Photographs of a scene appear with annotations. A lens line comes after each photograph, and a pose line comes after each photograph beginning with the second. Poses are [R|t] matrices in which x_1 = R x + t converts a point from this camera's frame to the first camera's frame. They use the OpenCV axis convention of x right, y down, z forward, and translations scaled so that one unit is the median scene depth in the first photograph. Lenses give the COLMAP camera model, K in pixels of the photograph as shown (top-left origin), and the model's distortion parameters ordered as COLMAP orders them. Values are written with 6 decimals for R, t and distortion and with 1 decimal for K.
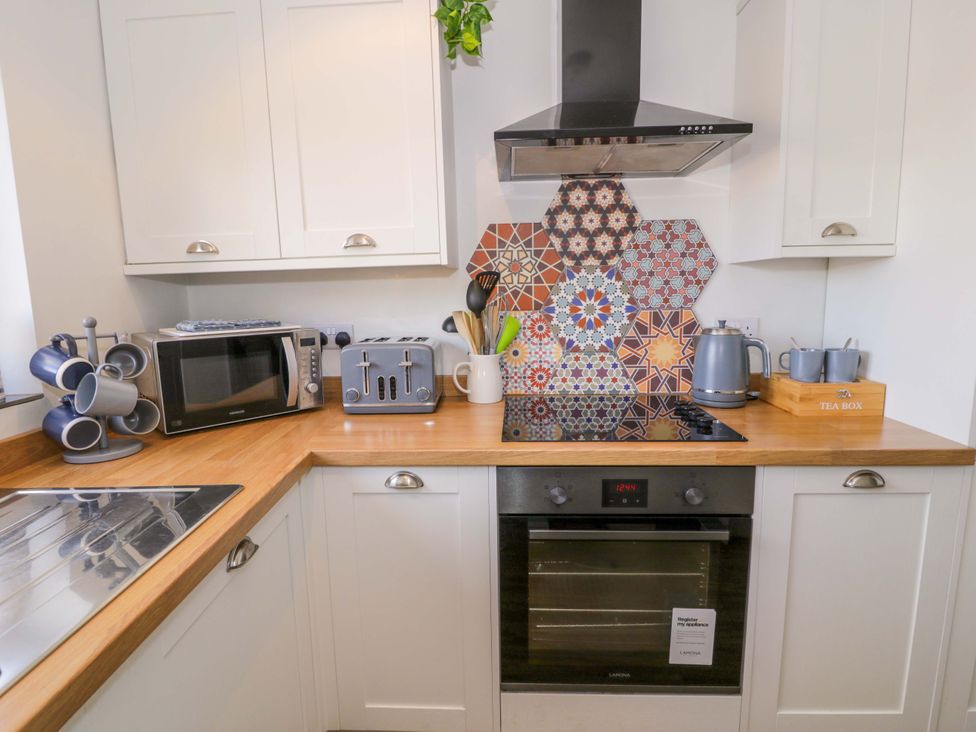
lens RADIAL K [[508.0, 0, 492.9], [0, 508.0, 363.1], [0, 0, 1]] dist [-0.003627, -0.011684]
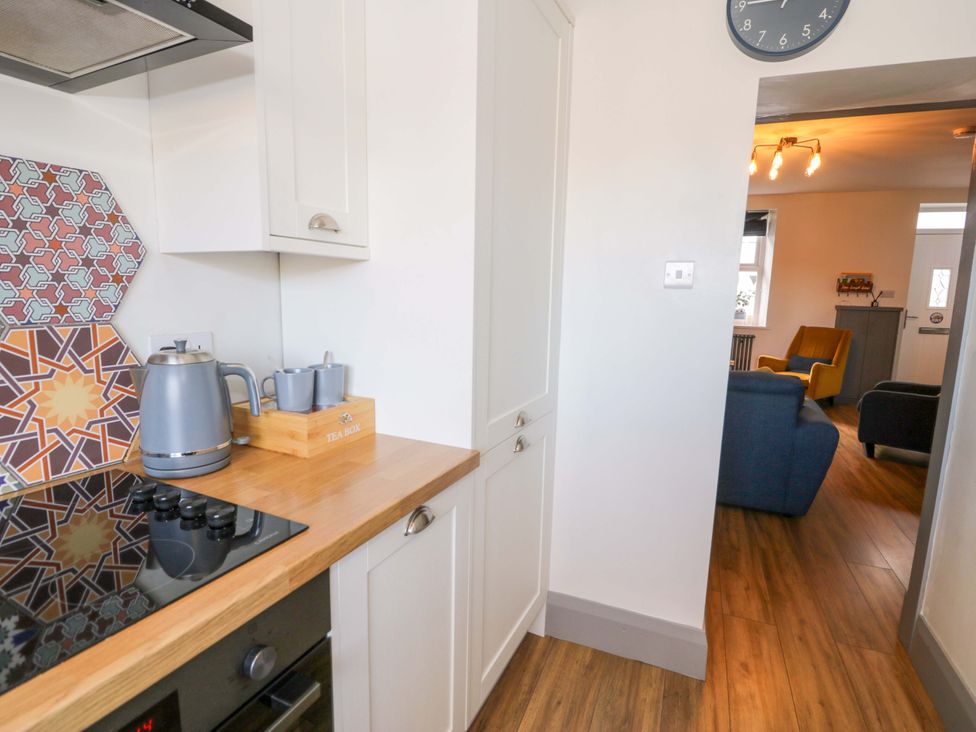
lens RADIAL K [[508.0, 0, 492.5], [0, 508.0, 365.2], [0, 0, 1]] dist [-0.003627, -0.011684]
pose [[0.391107, -0.108281, 0.913953, 0.015202], [0.105402, 0.991791, 0.072398, -0.053771], [-0.914290, 0.068017, 0.399310, 0.356453]]
